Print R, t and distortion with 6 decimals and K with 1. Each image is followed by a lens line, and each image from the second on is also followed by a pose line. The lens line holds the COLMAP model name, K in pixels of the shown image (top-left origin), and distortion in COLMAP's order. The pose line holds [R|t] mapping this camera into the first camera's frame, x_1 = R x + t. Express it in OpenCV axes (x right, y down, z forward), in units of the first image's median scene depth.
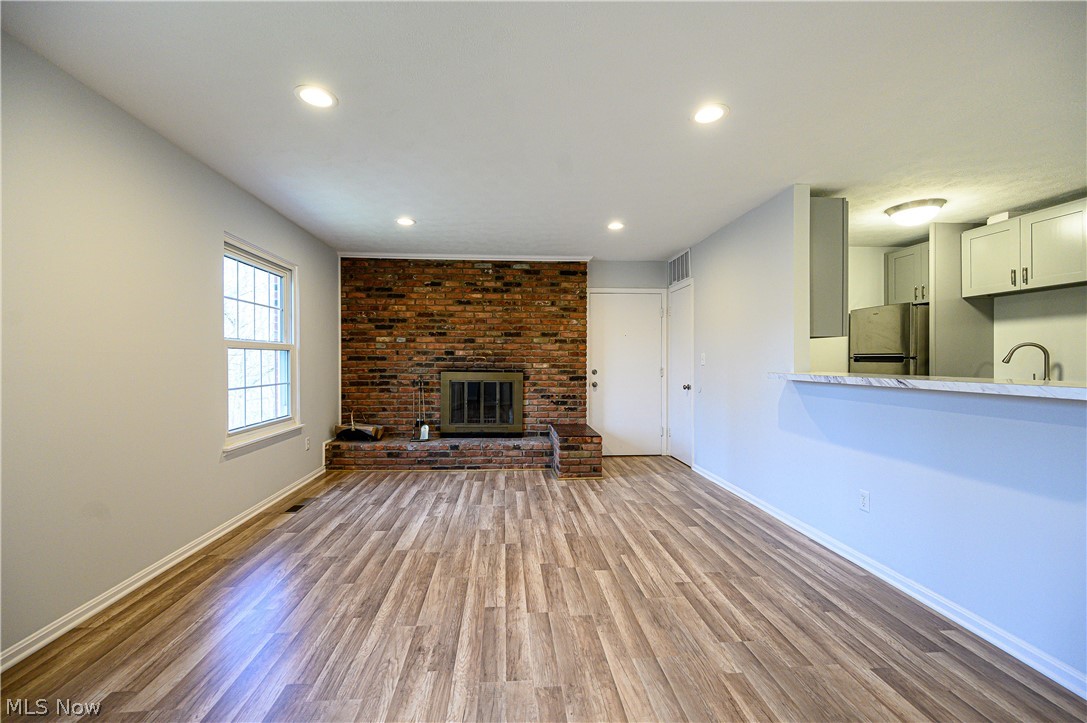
lens RADIAL K [[442.2, 0, 548.2], [0, 442.2, 365.4], [0, 0, 1]] dist [0.007402, -0.000330]
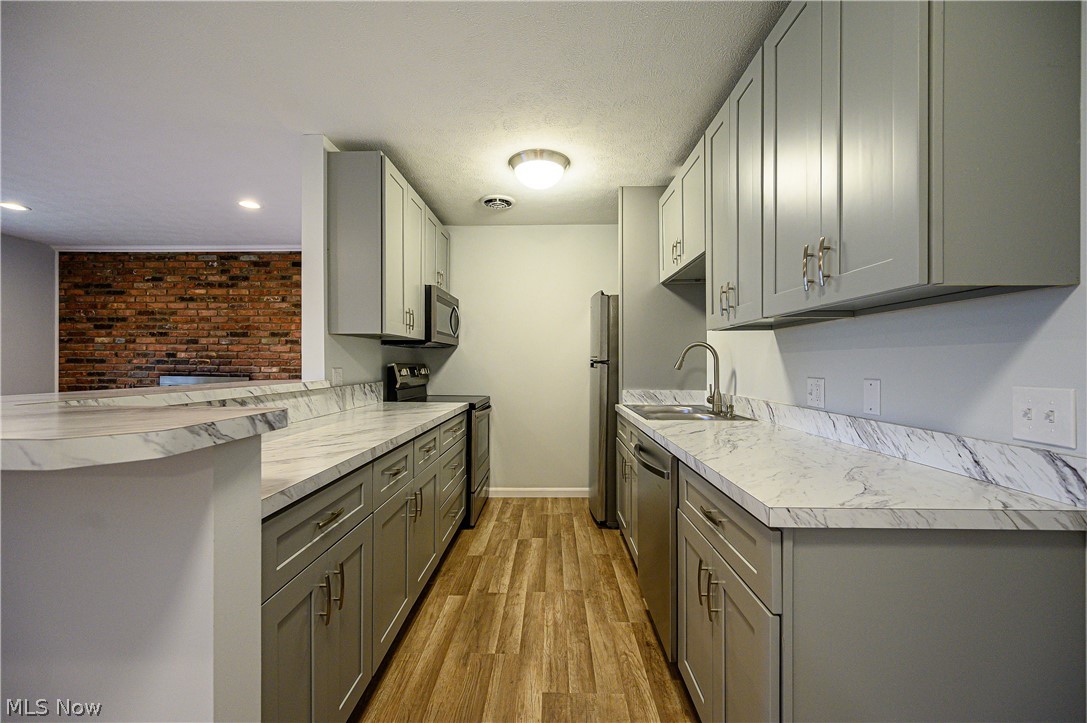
lens RADIAL K [[442.2, 0, 542.6], [0, 442.2, 361.9], [0, 0, 1]] dist [0.007402, -0.000330]
pose [[0.995528, 0.002676, -0.094428, 0.673529], [-0.003933, 0.999906, -0.013131, -0.005616], [0.094384, 0.013444, 0.995445, 0.184509]]
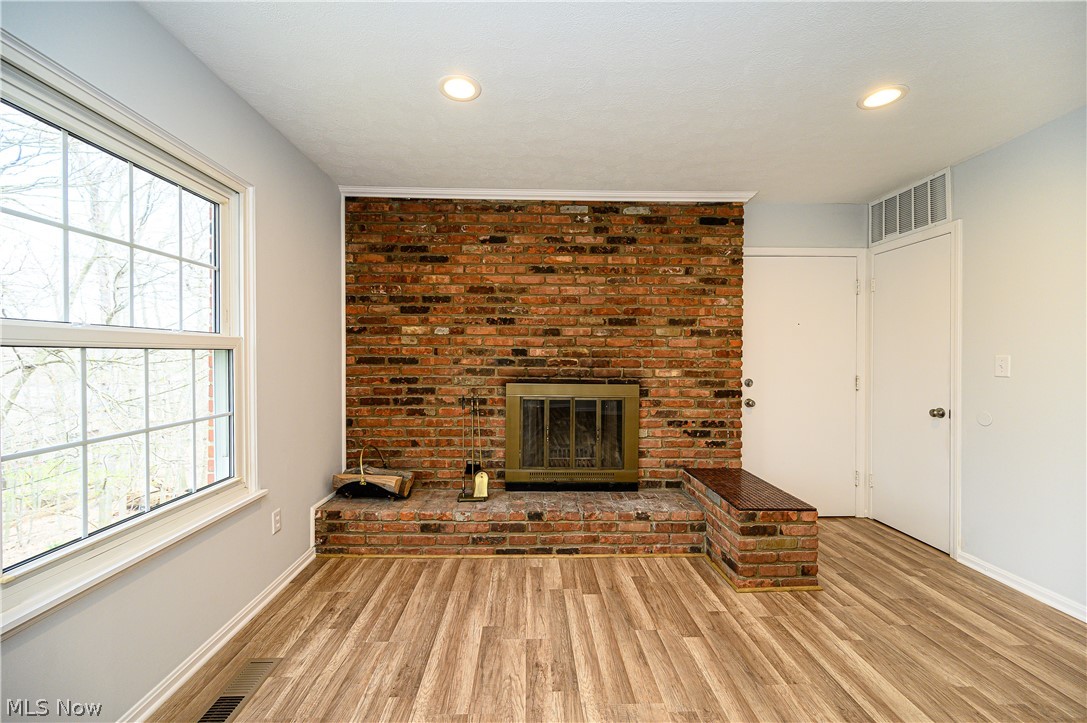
lens RADIAL K [[442.2, 0, 557.4], [0, 442.2, 356.9], [0, 0, 1]] dist [0.007402, -0.000330]
pose [[0.999587, 0.001666, -0.028692, -0.167038], [-0.001705, 0.999998, -0.001331, -0.022384], [0.028690, 0.001380, 0.999587, 0.422654]]
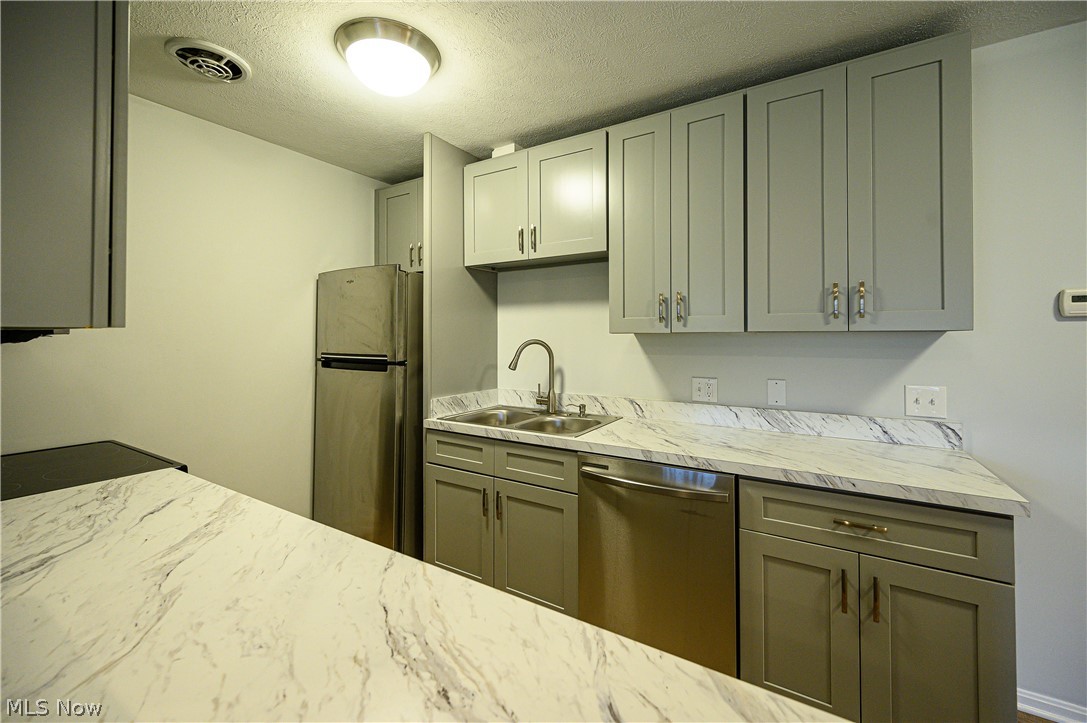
lens RADIAL K [[442.2, 0, 553.8], [0, 442.2, 339.9], [0, 0, 1]] dist [0.007402, -0.000330]
pose [[0.596088, -0.001259, 0.802918, 0.411973], [0.008976, 0.999947, -0.005096, -0.035616], [-0.802869, 0.010245, 0.596068, 0.430019]]
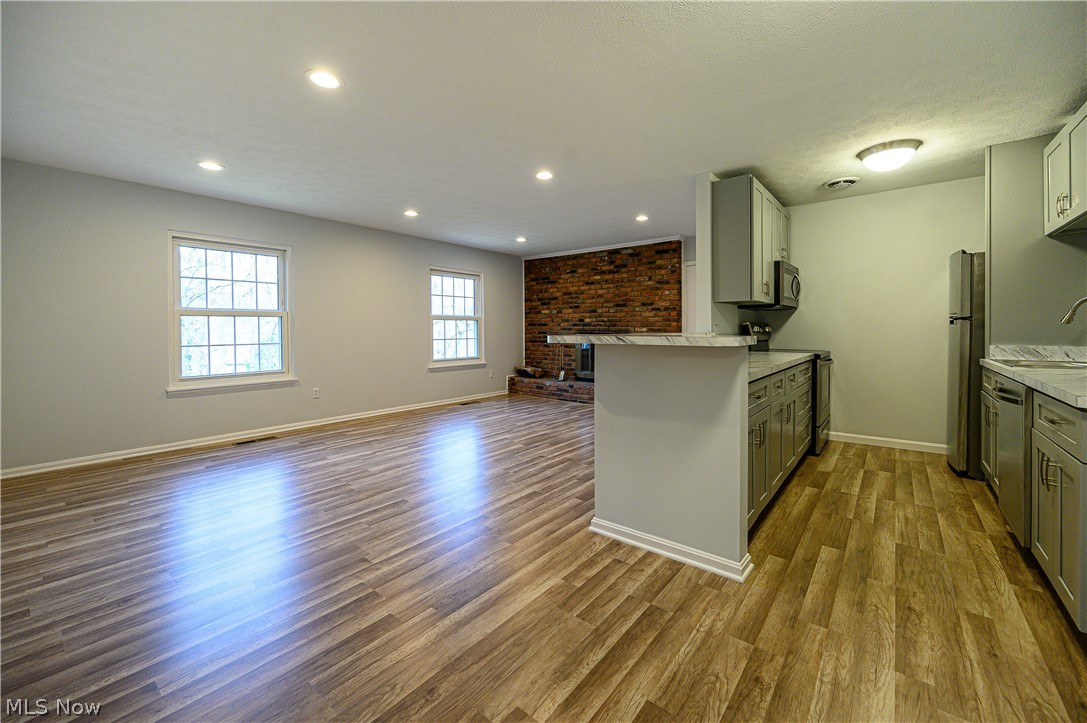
lens RADIAL K [[442.2, 0, 546.4], [0, 442.2, 333.5], [0, 0, 1]] dist [0.007402, -0.000330]
pose [[0.739053, 0.005765, -0.673622, 0.687347], [-0.004568, 0.999983, 0.003545, 0.010049], [0.673631, 0.000457, 0.739067, -0.105918]]
